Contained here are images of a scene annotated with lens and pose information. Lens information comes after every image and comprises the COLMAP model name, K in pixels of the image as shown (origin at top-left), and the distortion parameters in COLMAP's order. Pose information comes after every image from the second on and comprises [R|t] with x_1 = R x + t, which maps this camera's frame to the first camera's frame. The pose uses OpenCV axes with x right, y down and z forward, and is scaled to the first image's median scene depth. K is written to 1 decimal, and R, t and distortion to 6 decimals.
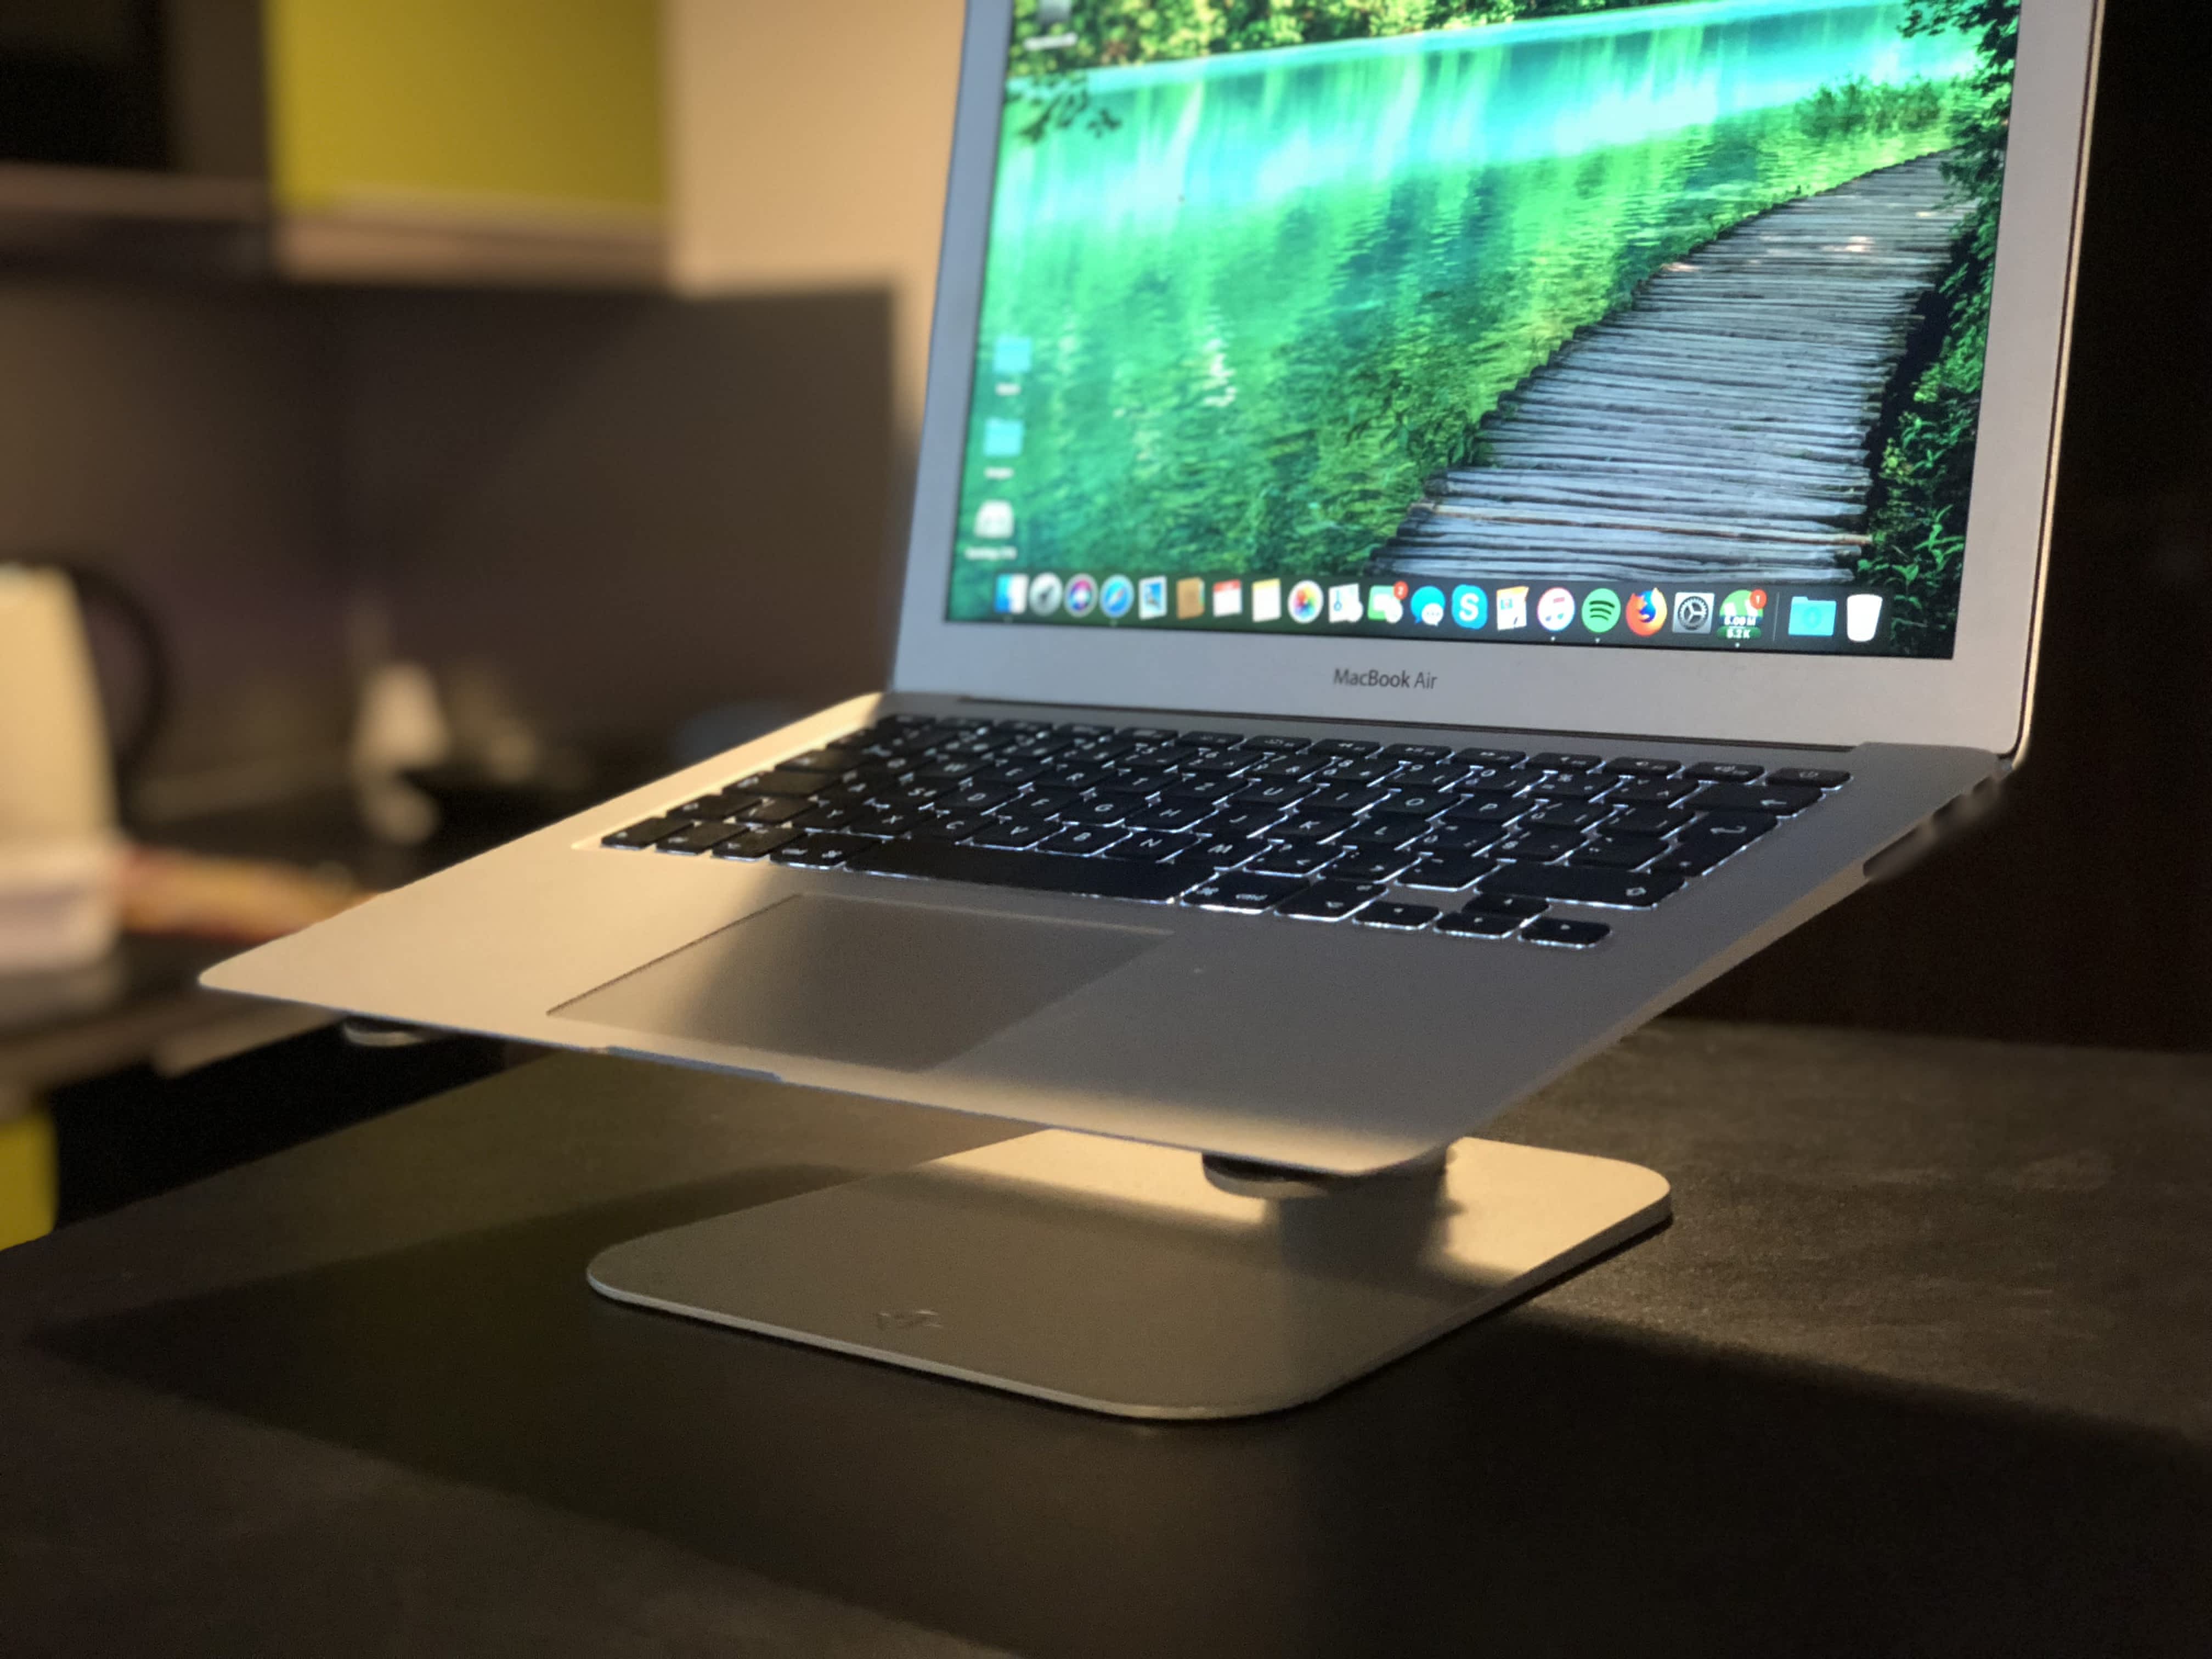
lens RADIAL K [[3349.2, 0, 1103.3], [0, 3349.2, 833.0], [0, 0, 1]] dist [-0.032983, 0.000000]
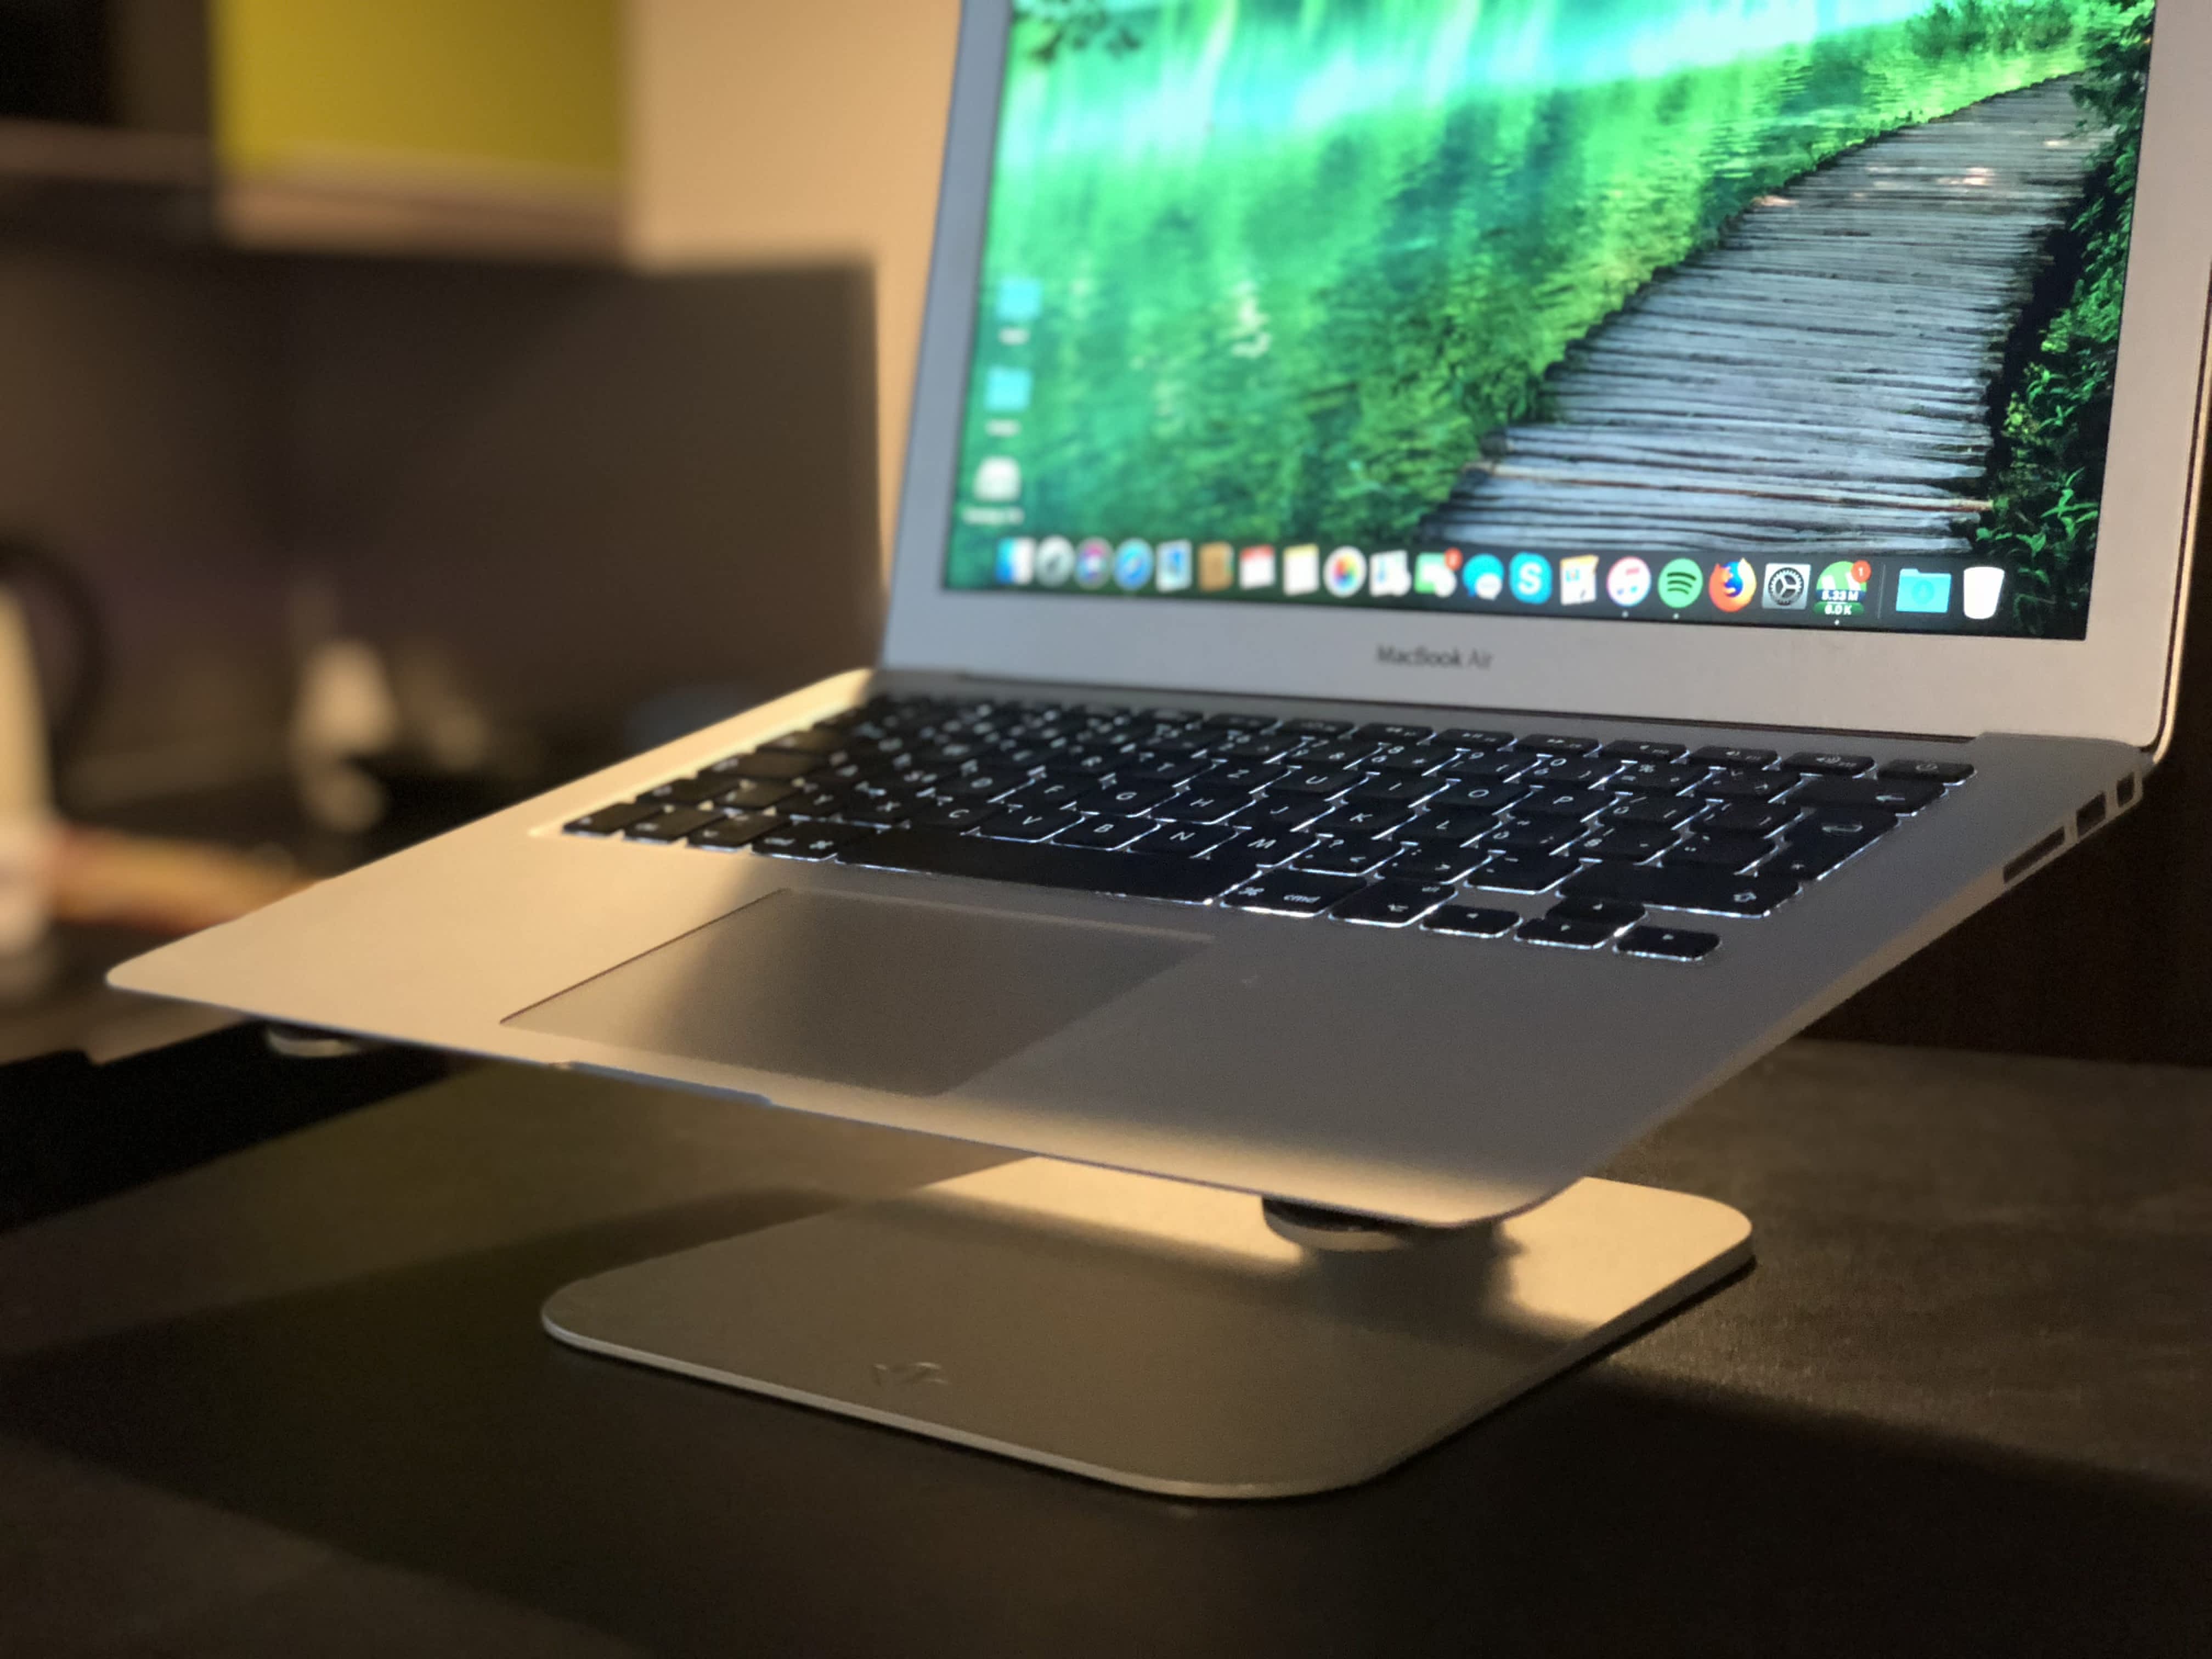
lens RADIAL K [[3349.2, 0, 1109.1], [0, 3349.2, 826.6], [0, 0, 1]] dist [-0.032983, 0.000000]
pose [[0.999790, 0.011211, 0.017140, -0.019626], [-0.011201, 0.999937, -0.000673, 0.001207], [-0.017147, 0.000481, 0.999853, 0.106329]]
